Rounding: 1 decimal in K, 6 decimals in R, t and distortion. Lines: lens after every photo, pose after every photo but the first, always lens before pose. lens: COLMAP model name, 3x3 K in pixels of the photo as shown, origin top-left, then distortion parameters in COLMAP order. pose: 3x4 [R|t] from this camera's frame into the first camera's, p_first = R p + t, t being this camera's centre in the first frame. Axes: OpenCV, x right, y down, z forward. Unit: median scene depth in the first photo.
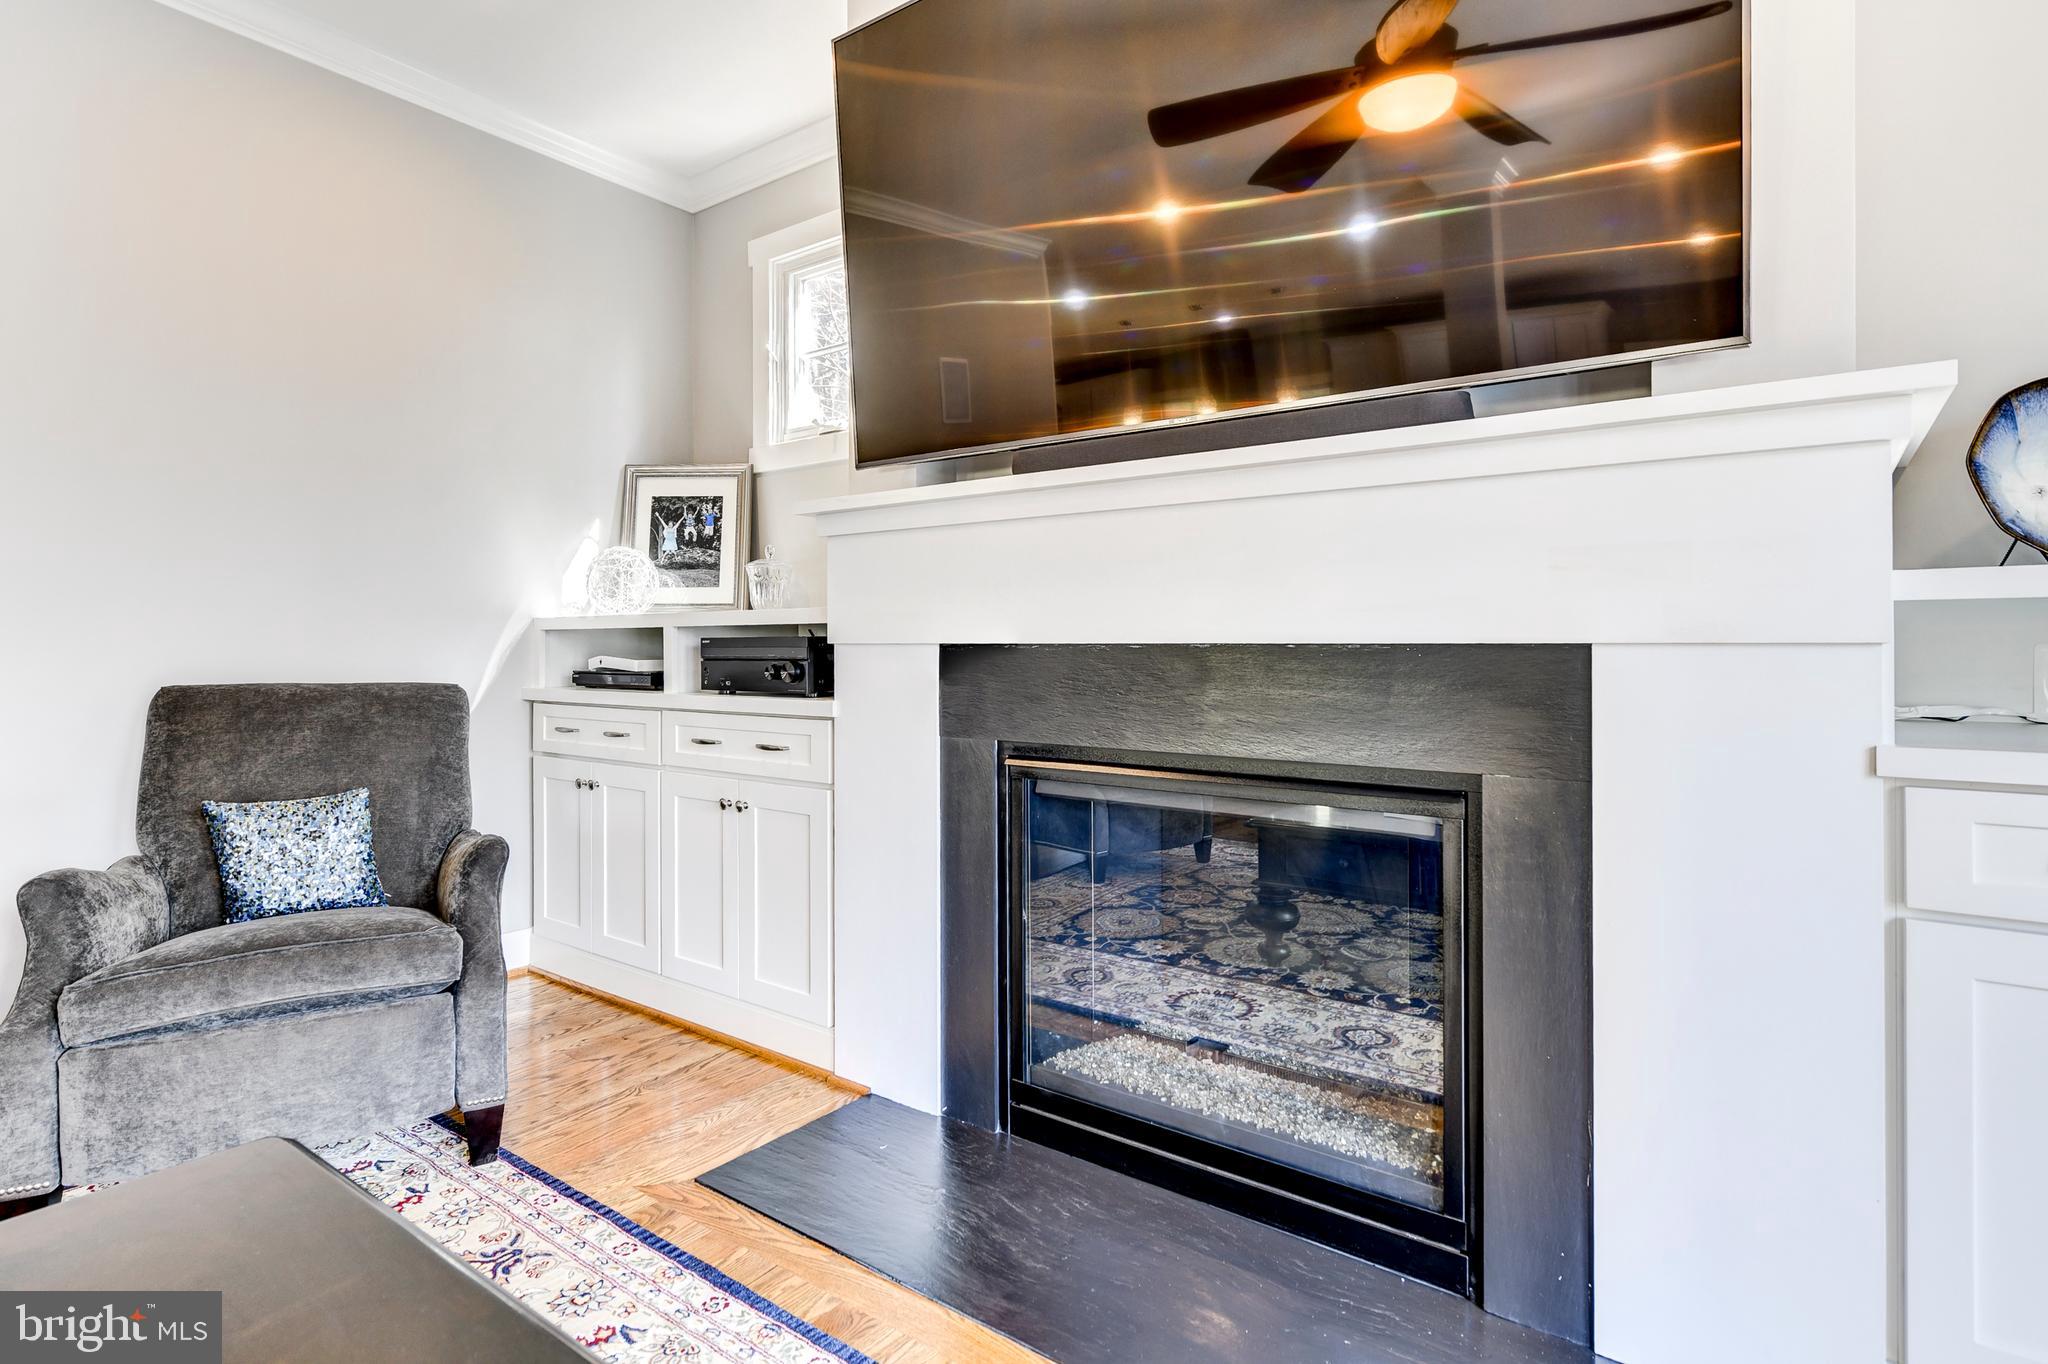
lens RADIAL K [[1037.4, 0, 1005.3], [0, 1037.4, 648.1], [0, 0, 1]] dist [0.000900, -0.000634]
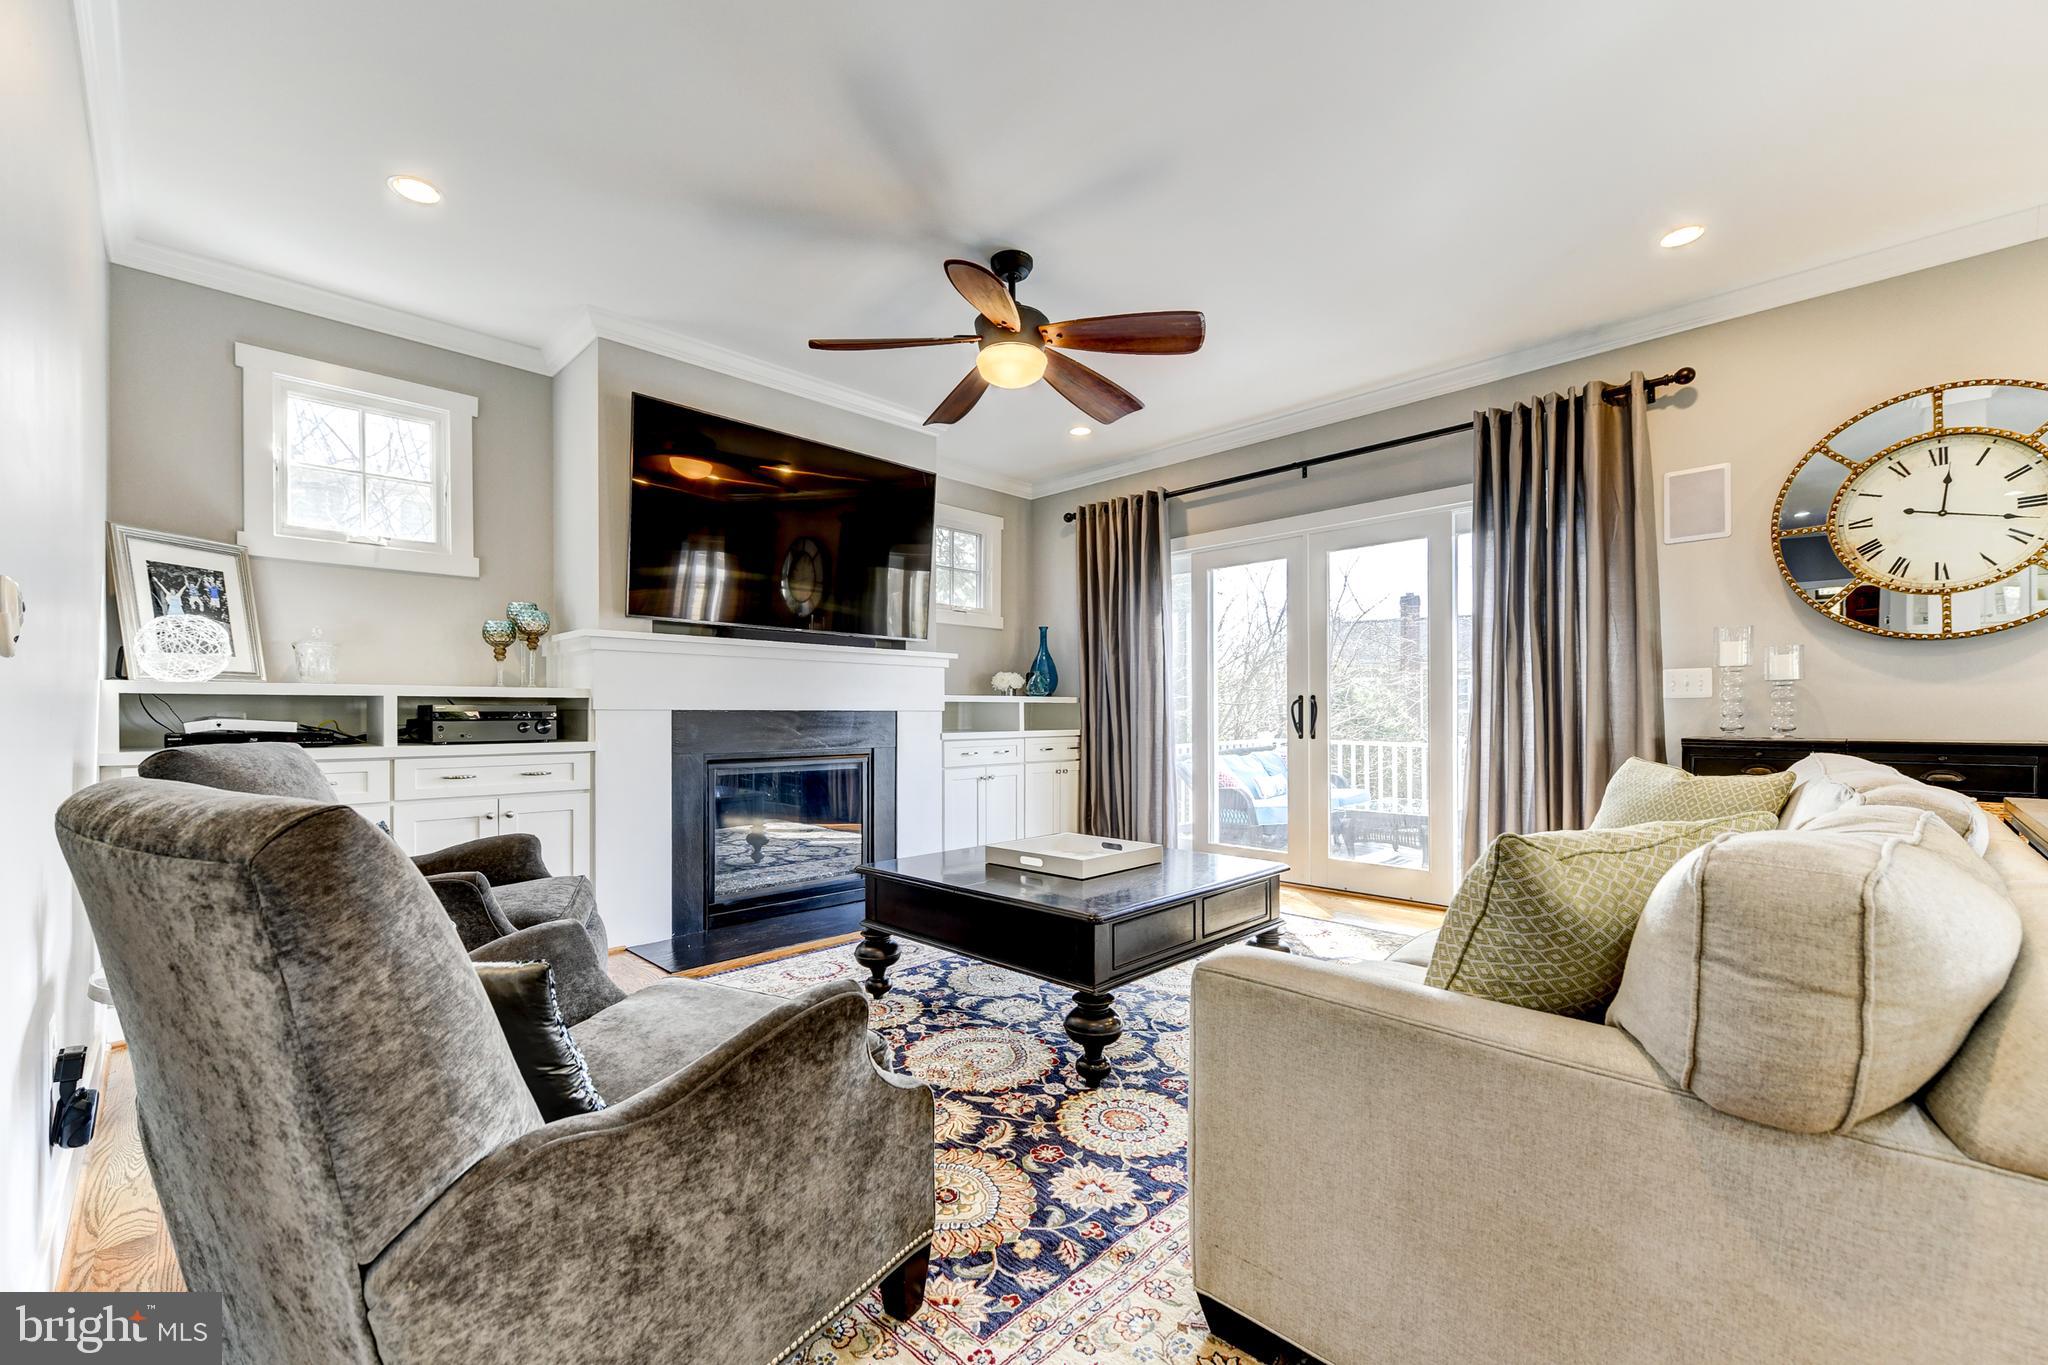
lens RADIAL K [[812.0, 0, 1024.4], [0, 812.0, 741.0], [0, 0, 1]] dist [0.004612, -0.001753]
pose [[0.170161, -0.027843, 0.985023, -1.209616], [0.008094, 0.999607, 0.026857, 0.017197], [-0.985383, 0.003403, 0.170319, 0.040333]]
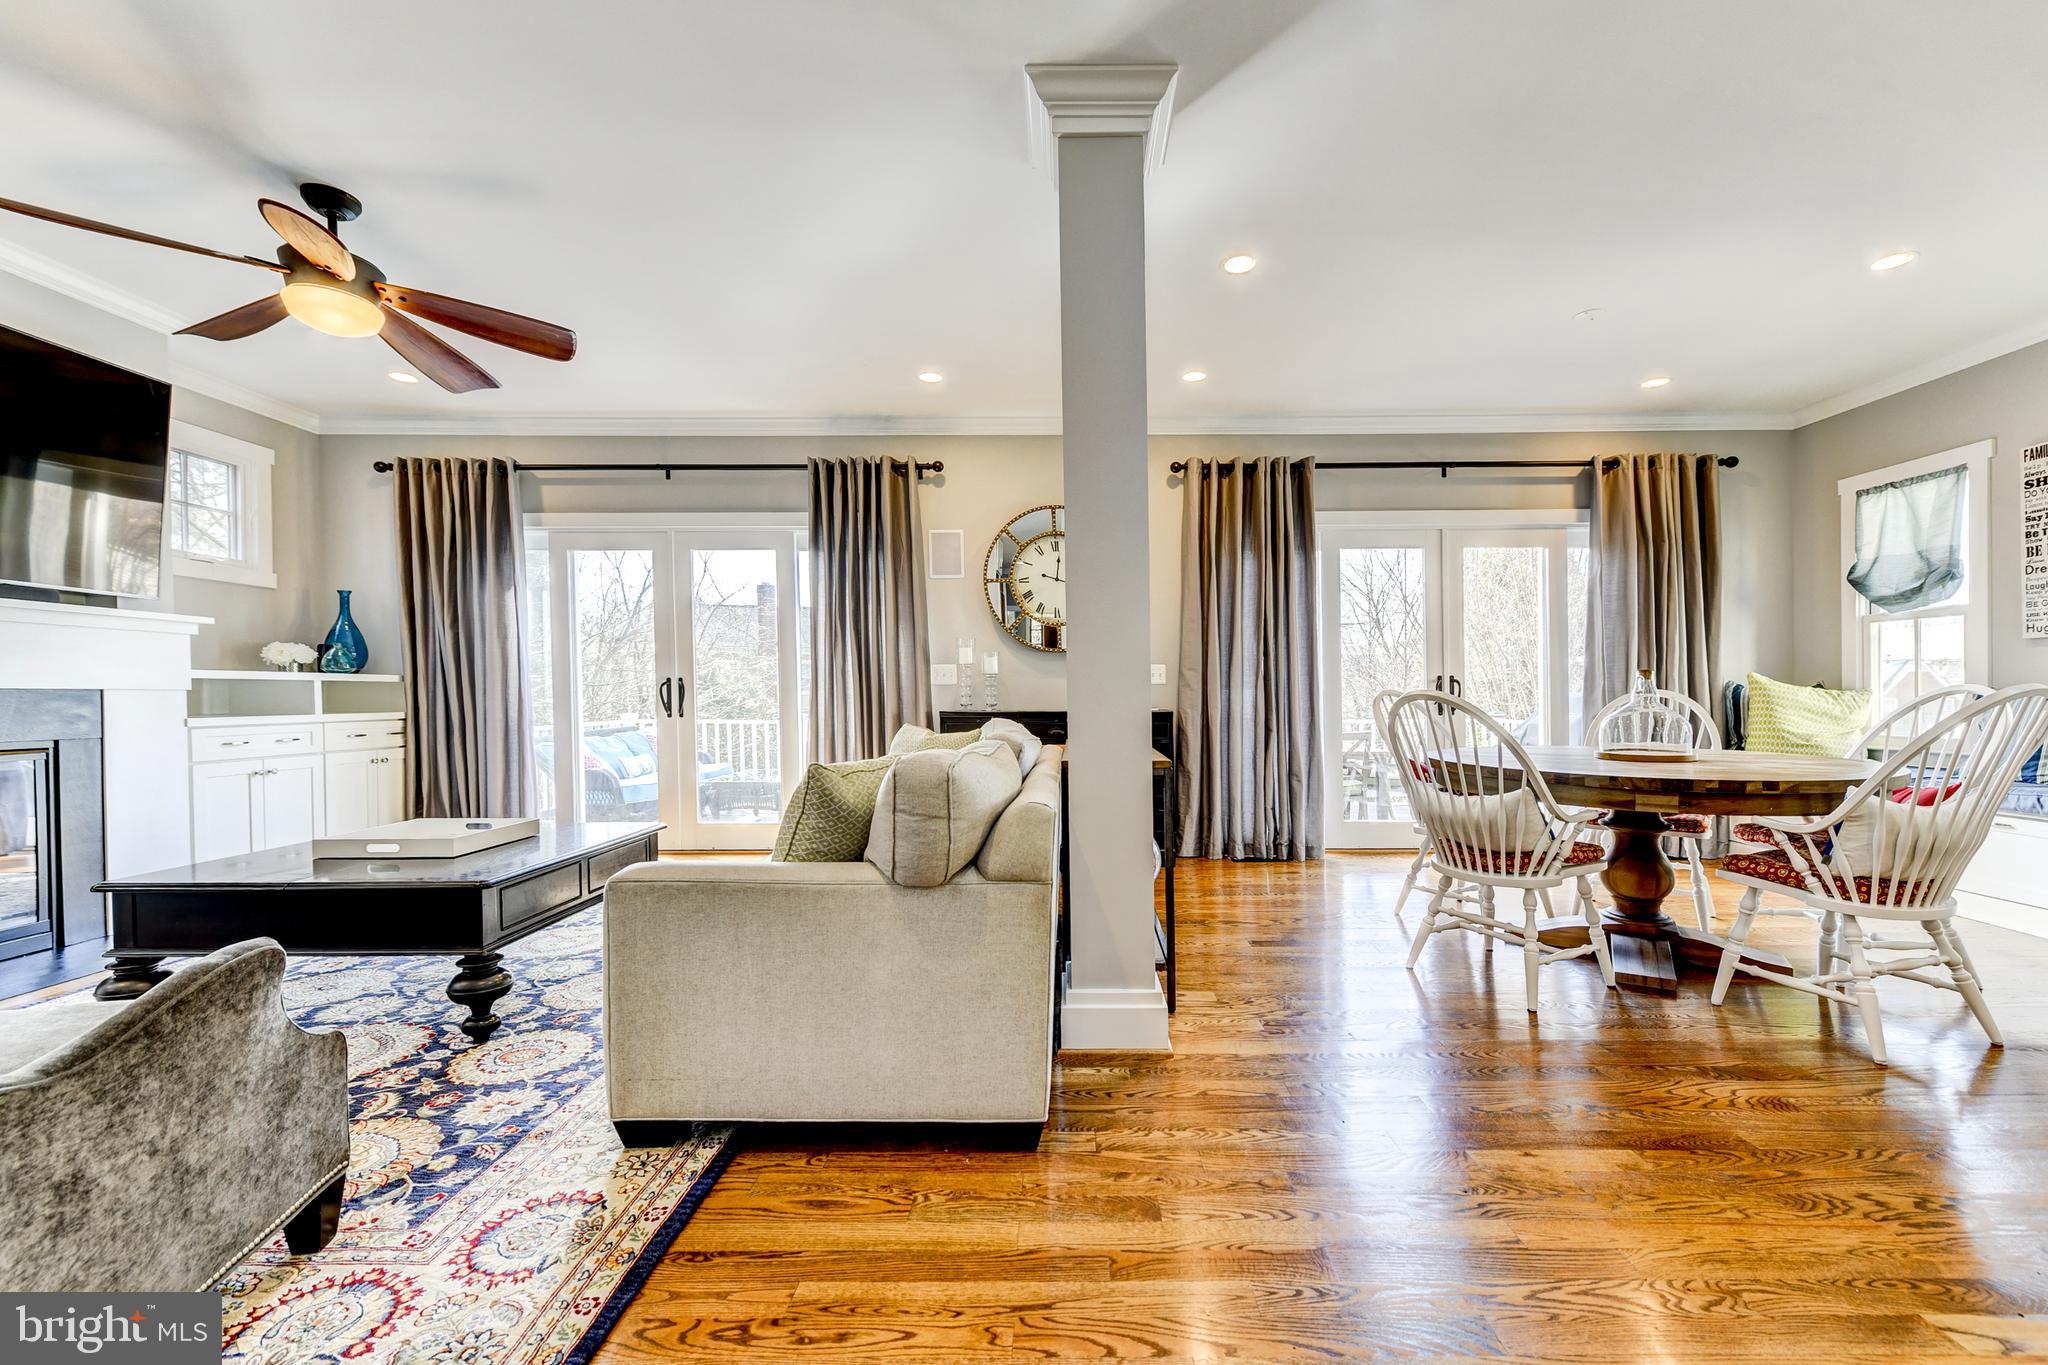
lens RADIAL K [[812.0, 0, 1054.9], [0, 812.0, 706.2], [0, 0, 1]] dist [0.004612, -0.001753]
pose [[-0.573524, -0.006248, 0.819165, -1.646670], [0.009309, 0.999857, 0.014144, 0.021289], [-0.819136, 0.015737, -0.573383, 0.147304]]
